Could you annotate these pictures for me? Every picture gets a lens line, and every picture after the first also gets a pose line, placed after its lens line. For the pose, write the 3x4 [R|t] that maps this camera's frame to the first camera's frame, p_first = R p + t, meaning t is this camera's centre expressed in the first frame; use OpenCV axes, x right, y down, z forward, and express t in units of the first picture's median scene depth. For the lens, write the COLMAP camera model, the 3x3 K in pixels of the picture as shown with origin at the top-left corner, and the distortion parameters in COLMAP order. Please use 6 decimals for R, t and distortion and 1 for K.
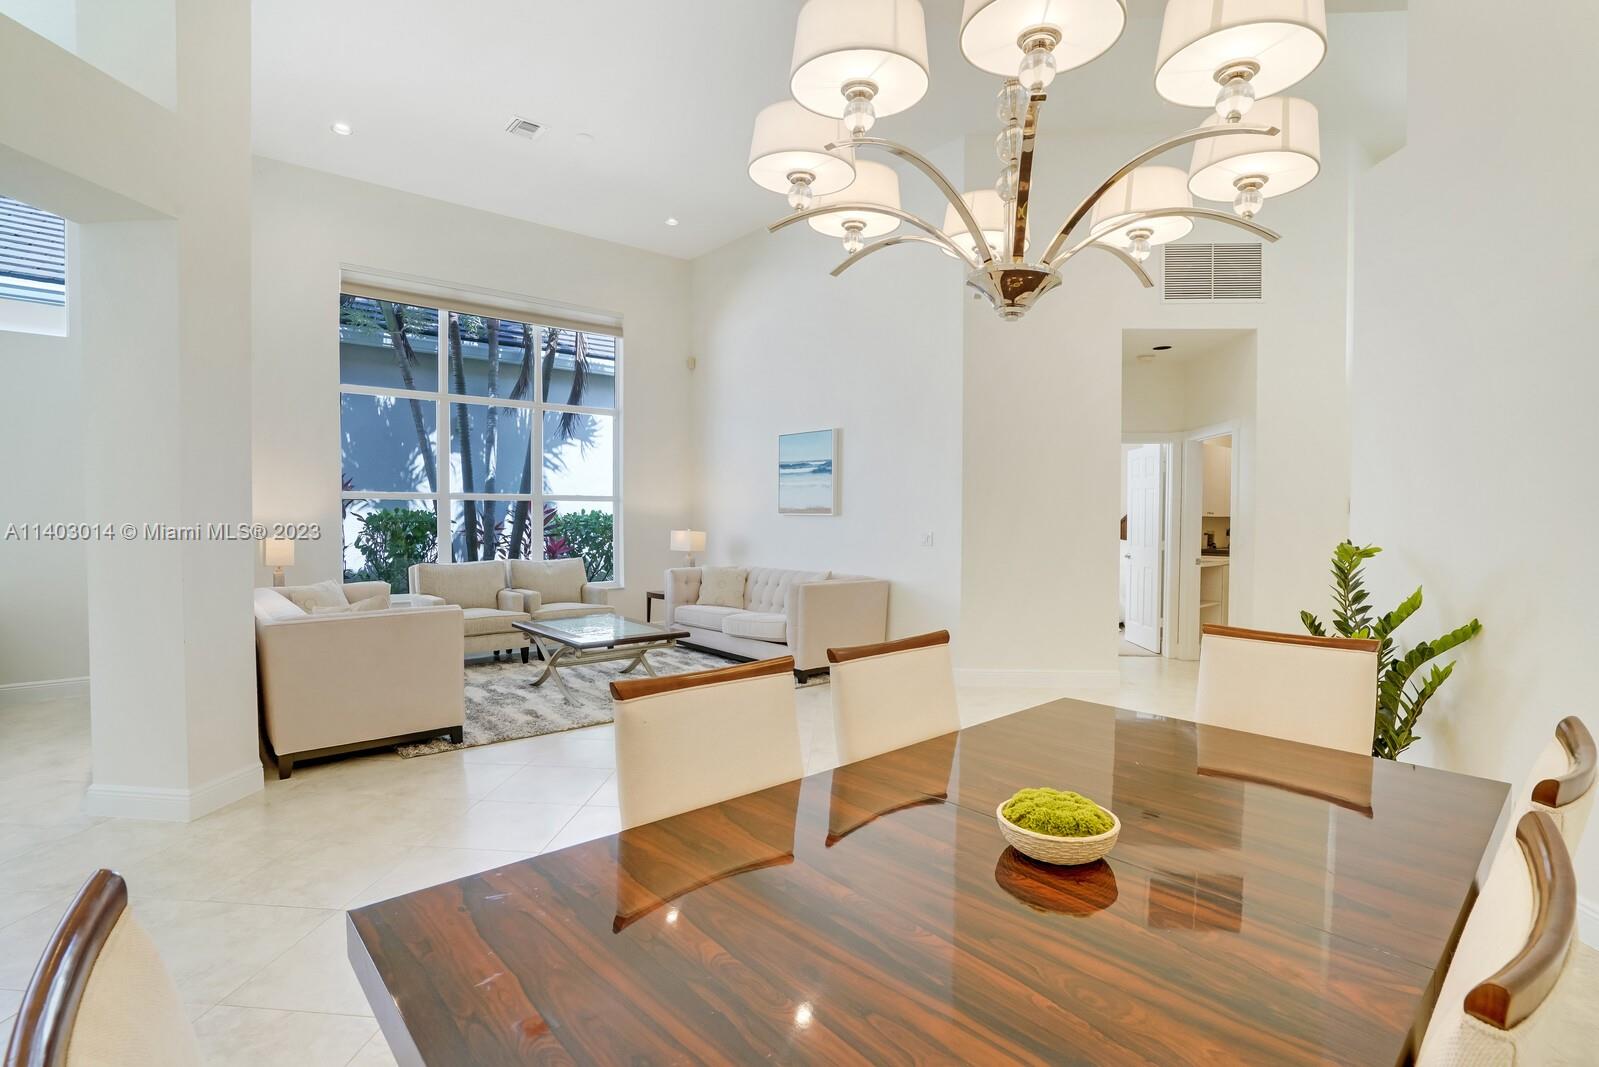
lens RADIAL K [[753.5, 0, 783.0], [0, 753.5, 535.8], [0, 0, 1]] dist [-0.042517, 0.000340]
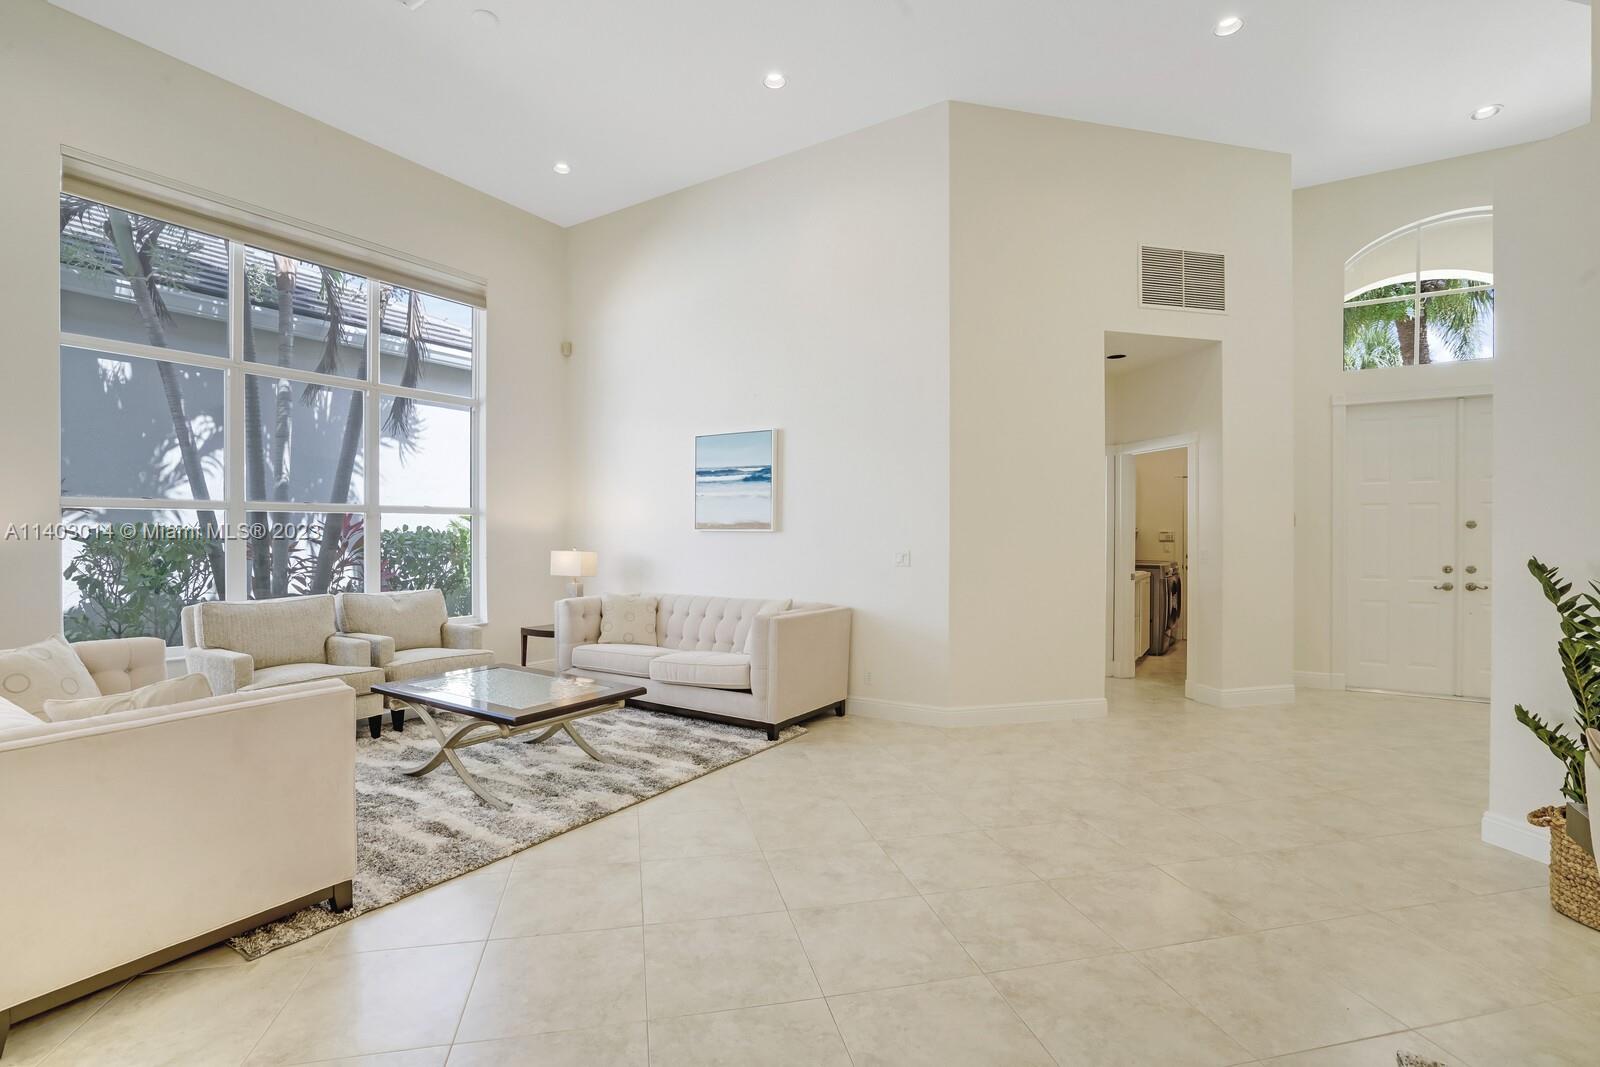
lens RADIAL K [[741.1, 0, 788.7], [0, 741.1, 533.5], [0, 0, 1]] dist [-0.042146, 0.017359]
pose [[0.956327, -0.002847, 0.292286, -0.150219], [0.010170, 0.999671, -0.023538, -0.004678], [-0.292123, 0.025483, 0.956041, 0.185646]]
